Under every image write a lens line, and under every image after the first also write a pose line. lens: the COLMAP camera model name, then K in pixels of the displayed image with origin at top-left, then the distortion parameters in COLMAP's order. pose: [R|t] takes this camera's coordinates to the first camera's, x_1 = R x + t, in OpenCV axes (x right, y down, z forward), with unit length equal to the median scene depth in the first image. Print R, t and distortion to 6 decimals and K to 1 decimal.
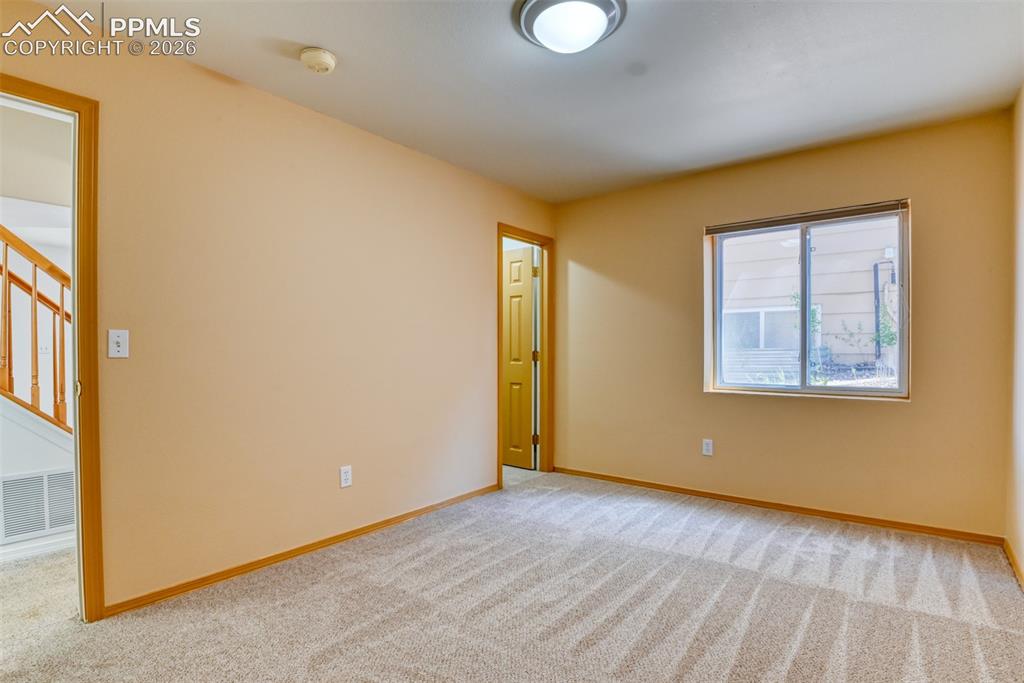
lens RADIAL K [[497.6, 0, 512.8], [0, 497.6, 357.9], [0, 0, 1]] dist [-0.019890, -0.000053]
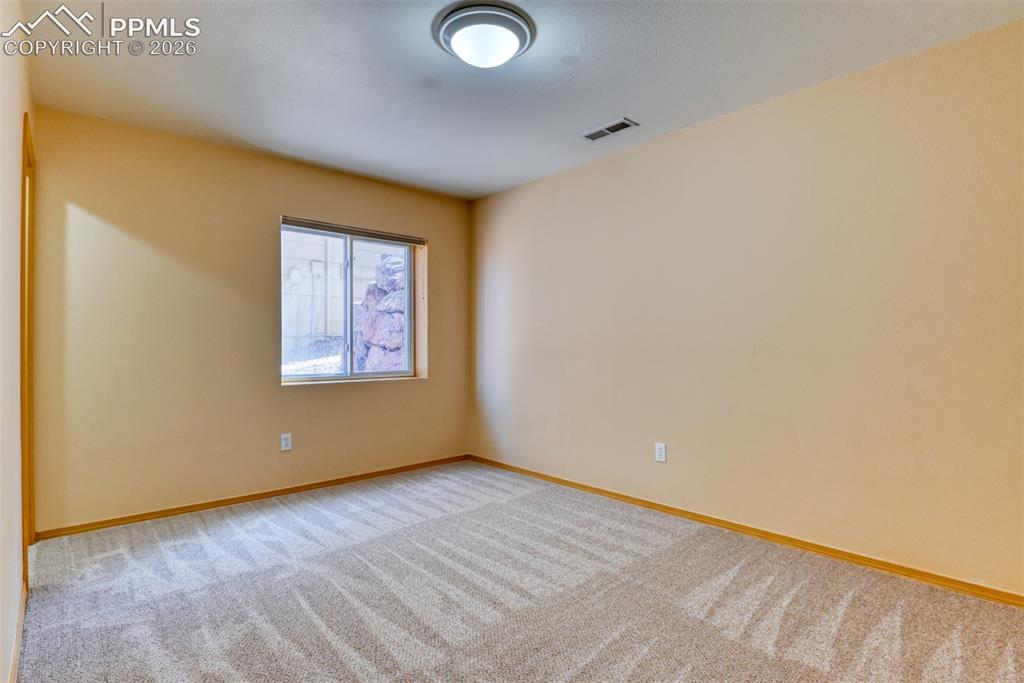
lens RADIAL K [[502.3, 0, 512.0], [0, 502.3, 341.5], [0, 0, 1]] dist [-0.021715, -0.000651]
pose [[0.180352, 0.005354, 0.983588, -0.579632], [0.012549, 0.999891, -0.007744, -0.004909], [-0.983522, 0.013740, 0.180265, 0.452251]]
